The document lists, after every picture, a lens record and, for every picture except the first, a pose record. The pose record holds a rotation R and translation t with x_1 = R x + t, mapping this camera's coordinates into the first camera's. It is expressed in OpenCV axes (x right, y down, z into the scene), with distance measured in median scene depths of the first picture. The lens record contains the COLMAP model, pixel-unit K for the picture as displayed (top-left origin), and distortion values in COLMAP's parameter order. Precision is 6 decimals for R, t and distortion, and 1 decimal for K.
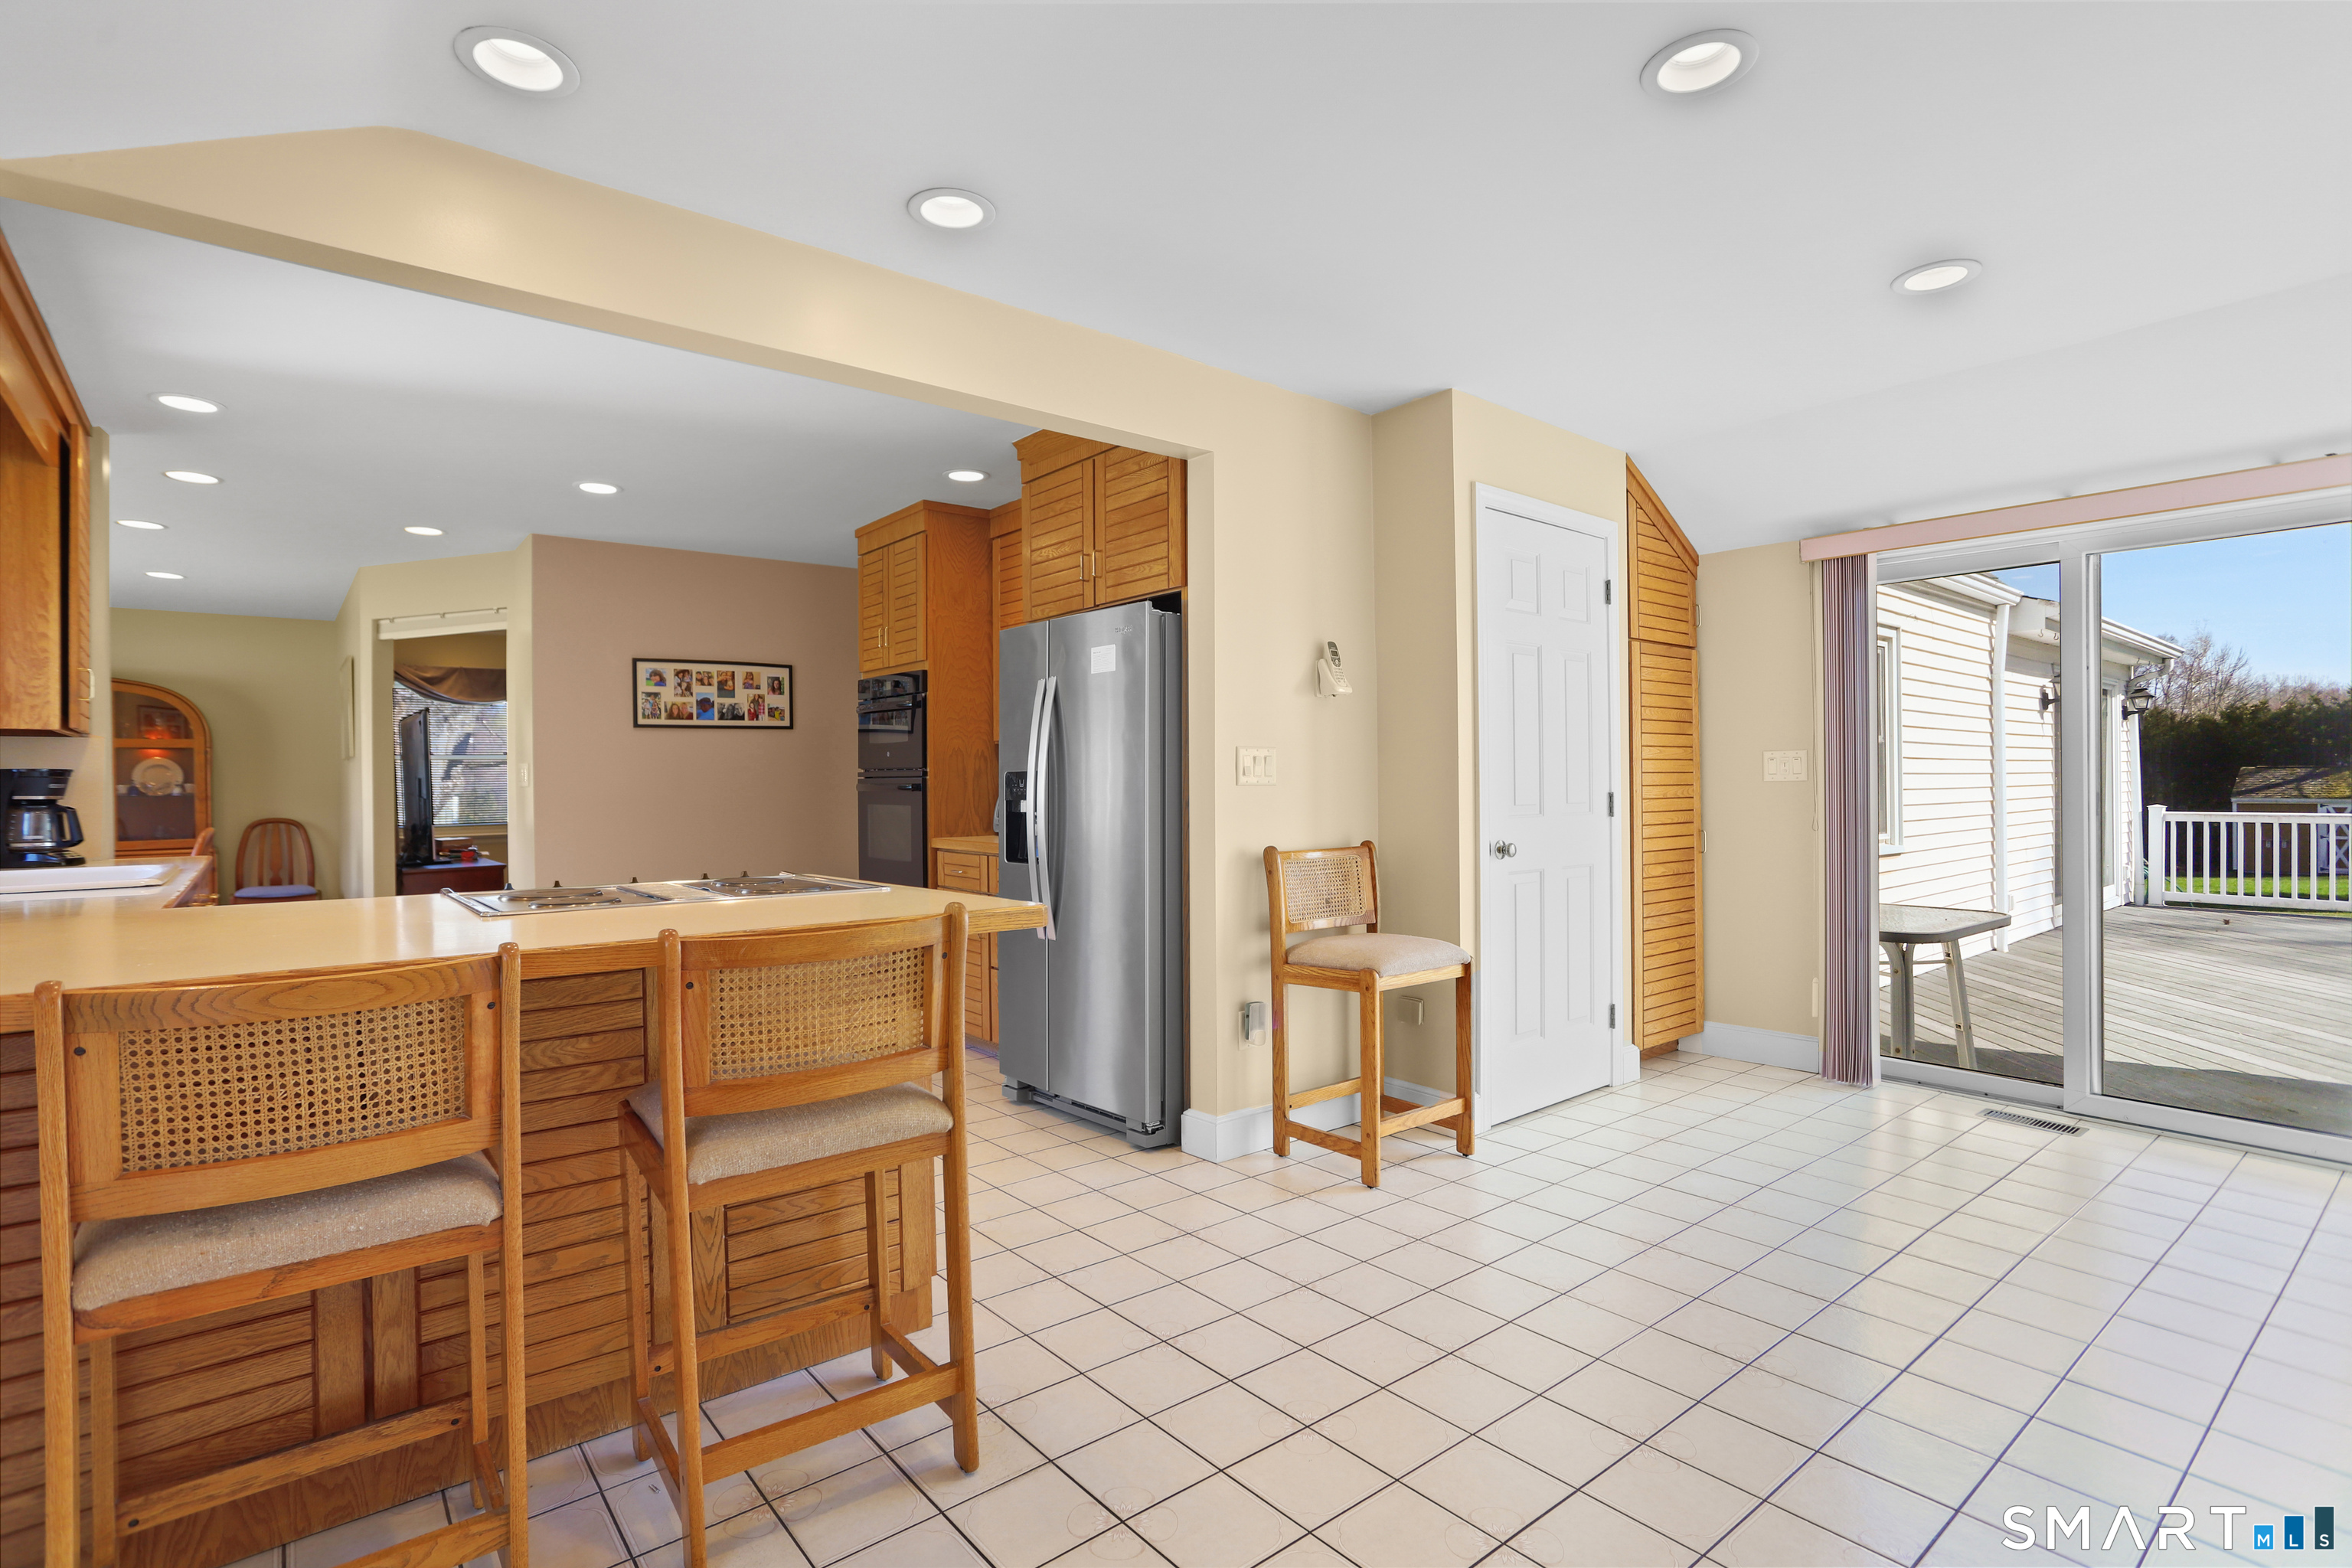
lens RADIAL K [[1135.7, 0, 1171.2], [0, 1135.7, 787.3], [0, 0, 1]] dist [-0.066647, 0.043811]
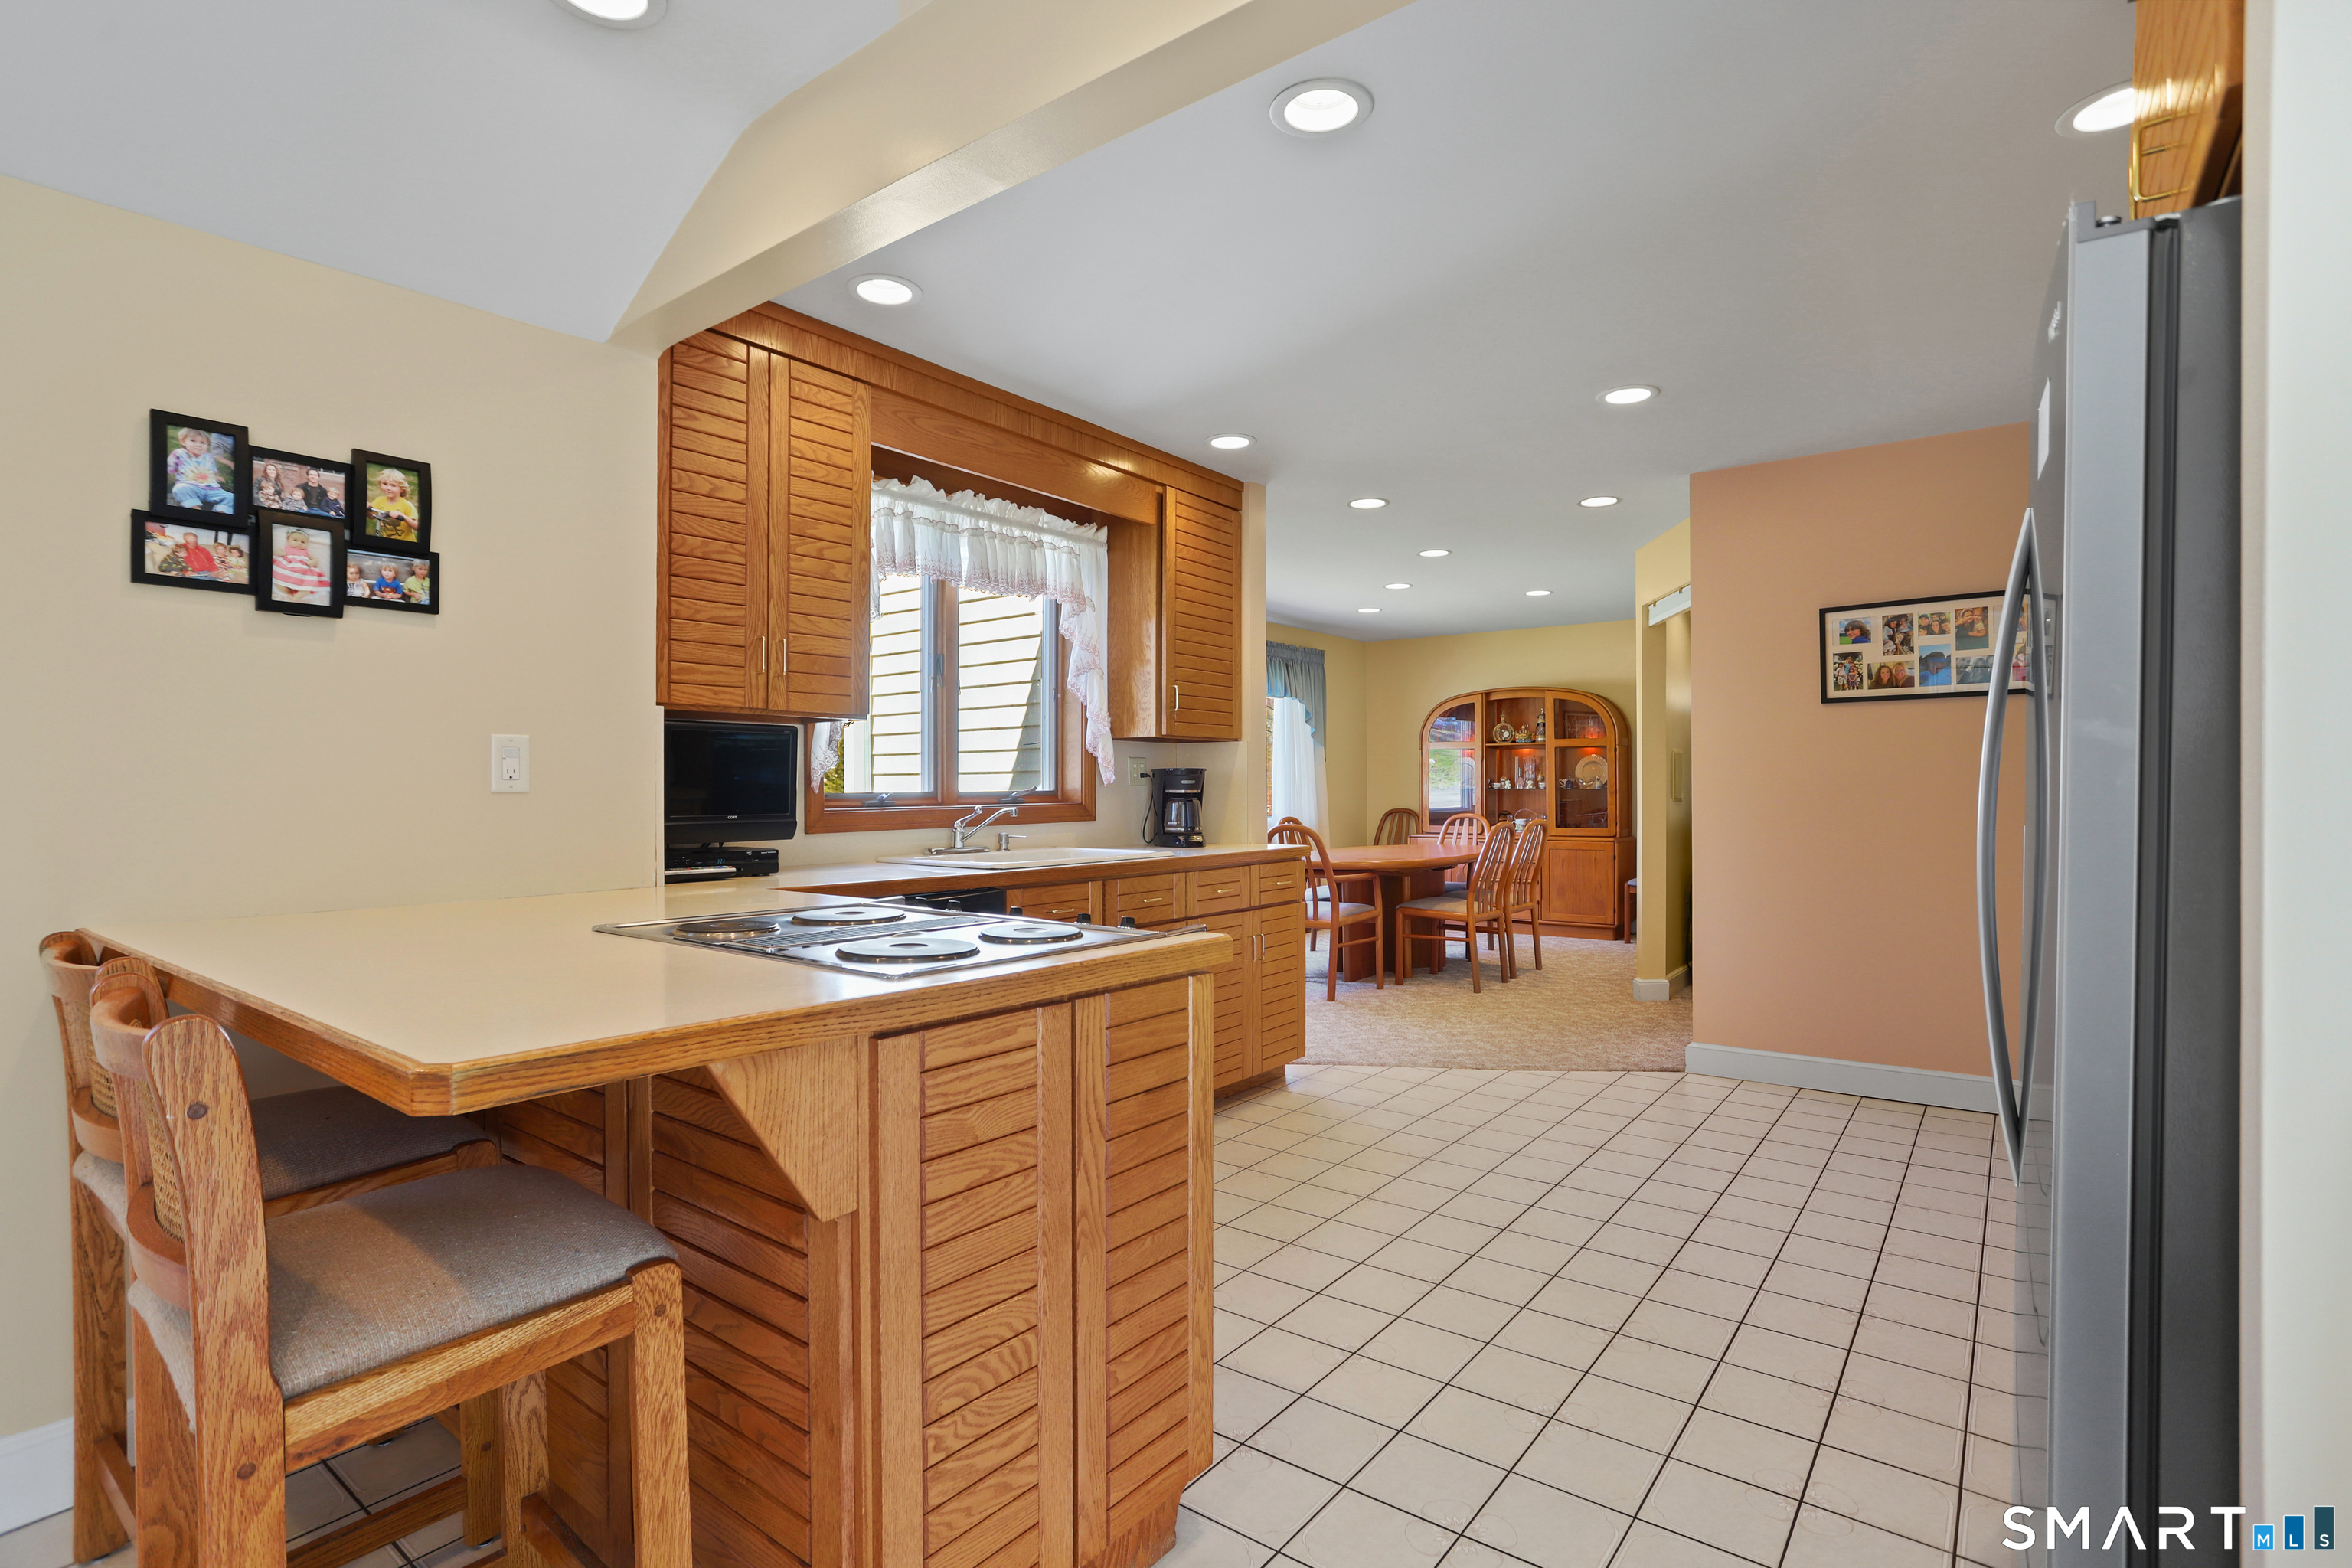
lens RADIAL K [[1135.7, 0, 1171.2], [0, 1135.7, 787.3], [0, 0, 1]] dist [-0.066647, 0.043811]
pose [[0.227514, 0.007811, -0.973743, 0.133839], [-0.001805, 0.999969, 0.007600, -0.002892], [0.973773, 0.000029, 0.227521, 0.407015]]
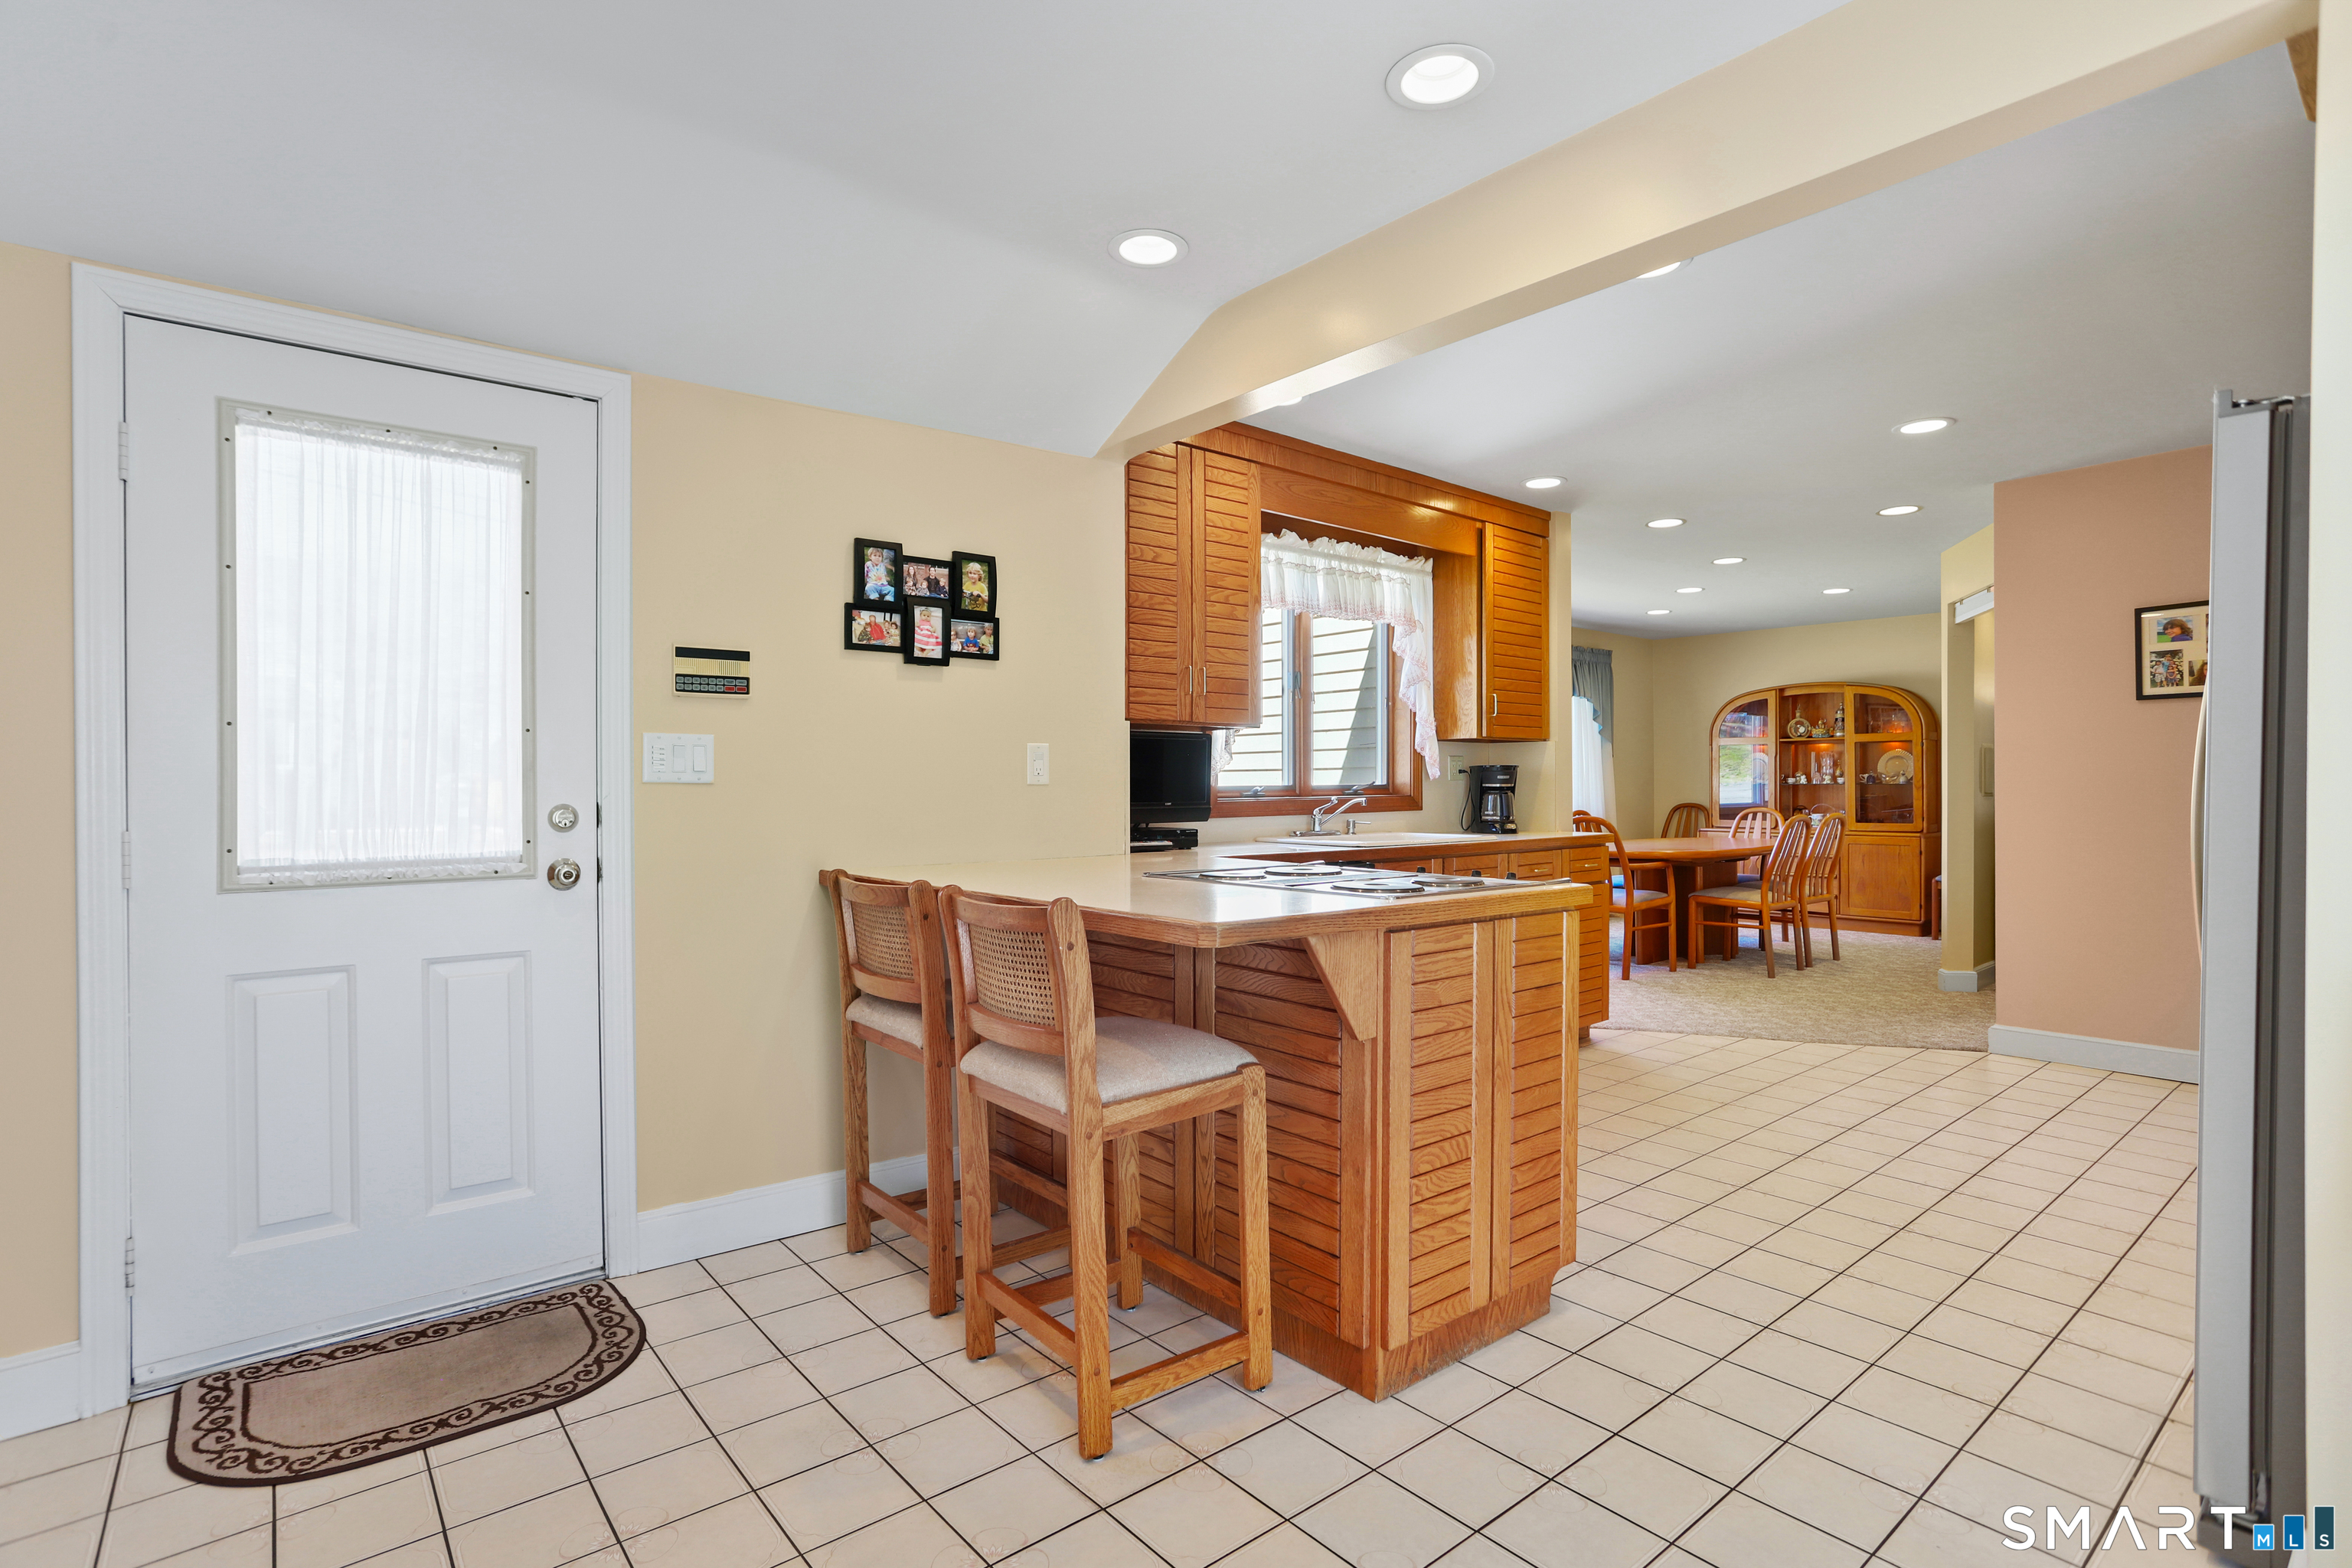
lens RADIAL K [[1133.2, 0, 1172.7], [0, 1133.2, 787.5], [0, 0, 1]] dist [-0.056663, 0.031672]
pose [[0.005023, 0.011759, -0.999918, 0.260470], [-0.000049, 0.999931, 0.011759, -0.002783], [0.999987, -0.000010, 0.005023, 0.334203]]
